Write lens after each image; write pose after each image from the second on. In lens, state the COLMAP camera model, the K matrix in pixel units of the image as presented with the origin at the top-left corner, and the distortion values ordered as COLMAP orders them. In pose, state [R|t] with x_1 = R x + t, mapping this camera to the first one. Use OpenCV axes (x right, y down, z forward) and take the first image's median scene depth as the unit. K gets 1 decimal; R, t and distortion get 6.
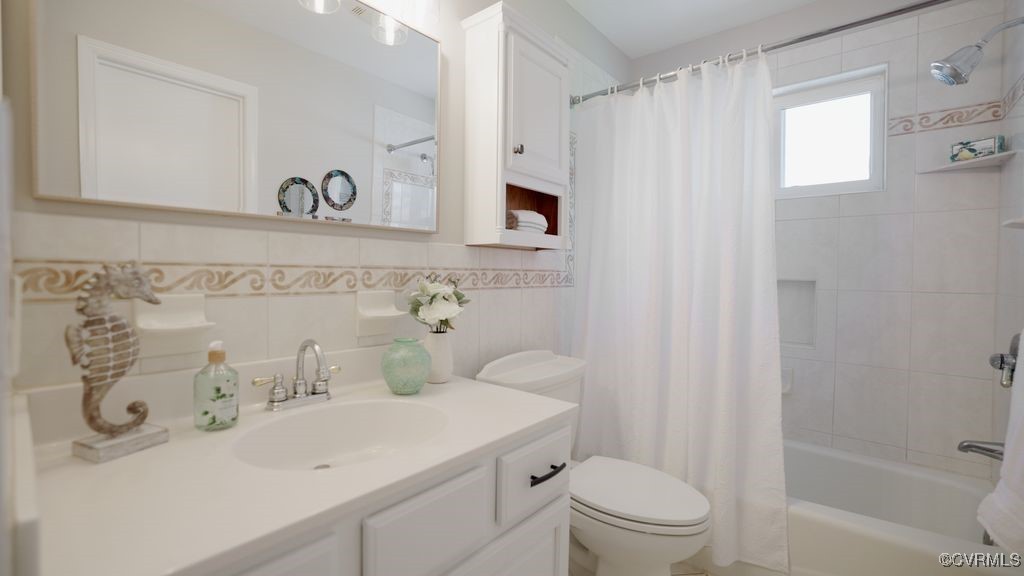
lens RADIAL K [[442.4, 0, 510.2], [0, 442.4, 281.2], [0, 0, 1]] dist [-0.043197, 0.019850]
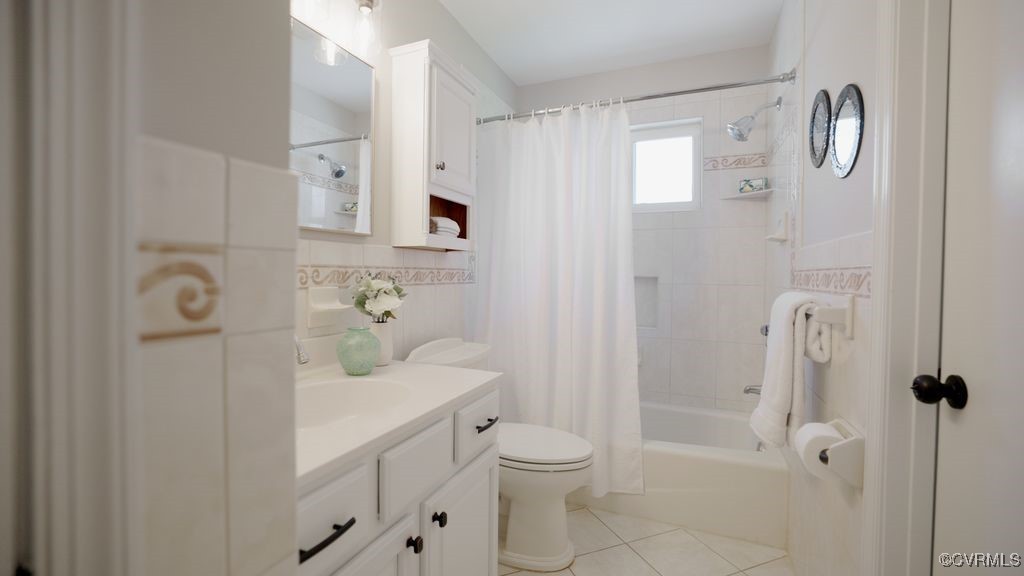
lens RADIAL K [[442.4, 0, 510.2], [0, 442.4, 281.2], [0, 0, 1]] dist [-0.043197, 0.019850]
pose [[0.954935, -0.007323, 0.296723, -0.149259], [0.006432, 0.999971, 0.003980, 0.004637], [-0.296744, -0.001892, 0.954955, -0.171972]]
